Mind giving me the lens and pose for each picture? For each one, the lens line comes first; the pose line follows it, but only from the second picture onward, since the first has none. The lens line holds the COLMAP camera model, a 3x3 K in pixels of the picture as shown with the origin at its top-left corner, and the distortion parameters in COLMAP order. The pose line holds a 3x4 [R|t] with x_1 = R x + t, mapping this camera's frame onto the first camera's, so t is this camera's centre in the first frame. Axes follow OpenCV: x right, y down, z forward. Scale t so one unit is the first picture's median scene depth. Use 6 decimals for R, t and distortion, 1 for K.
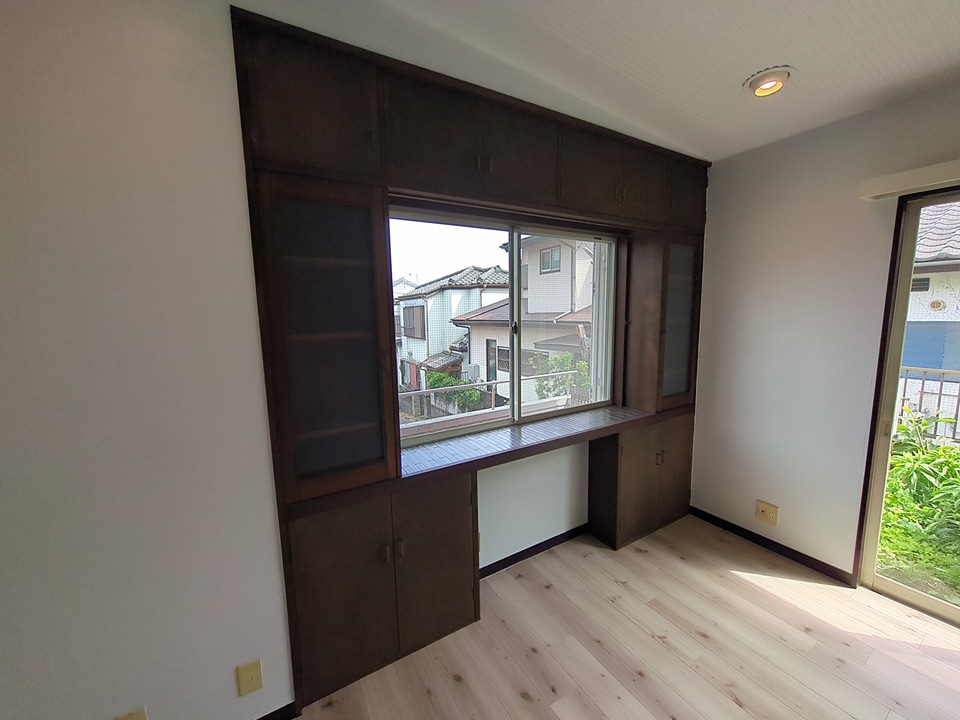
lens RADIAL K [[377.8, 0, 485.2], [0, 377.8, 362.4], [0, 0, 1]] dist [0.002214, -0.000612]
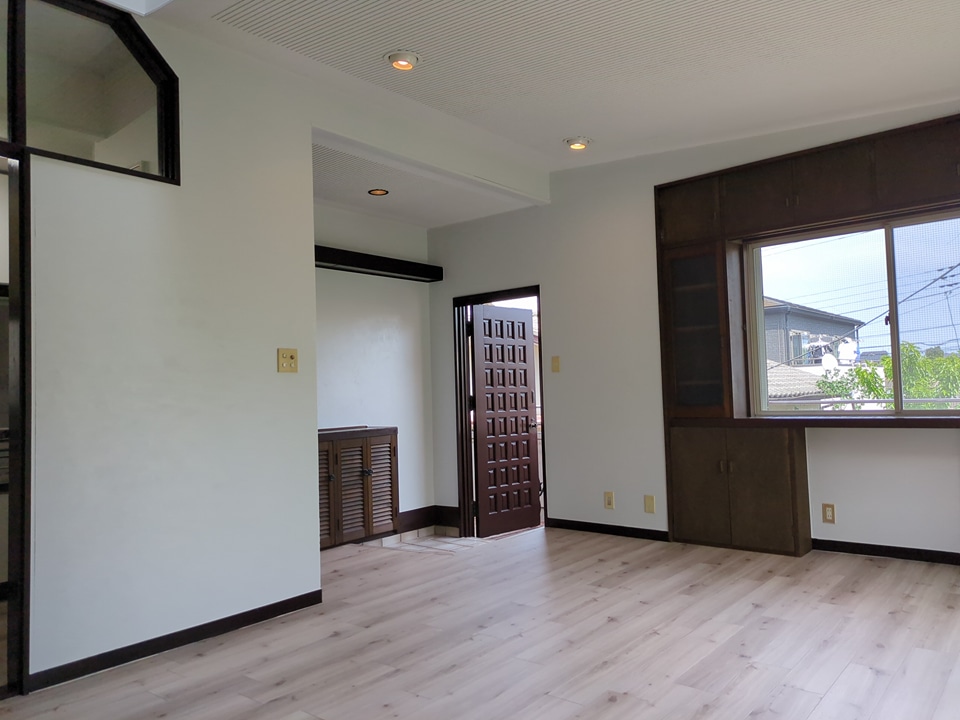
lens RADIAL K [[720.1, 0, 482.6], [0, 720.1, 360.8], [0, 0, 1]] dist [0.034062, -0.018503]
pose [[0.317582, -0.031704, -0.947701, 1.440641], [-0.098532, 0.992927, -0.066236, 0.236111], [0.943098, 0.114414, 0.312212, -0.572710]]
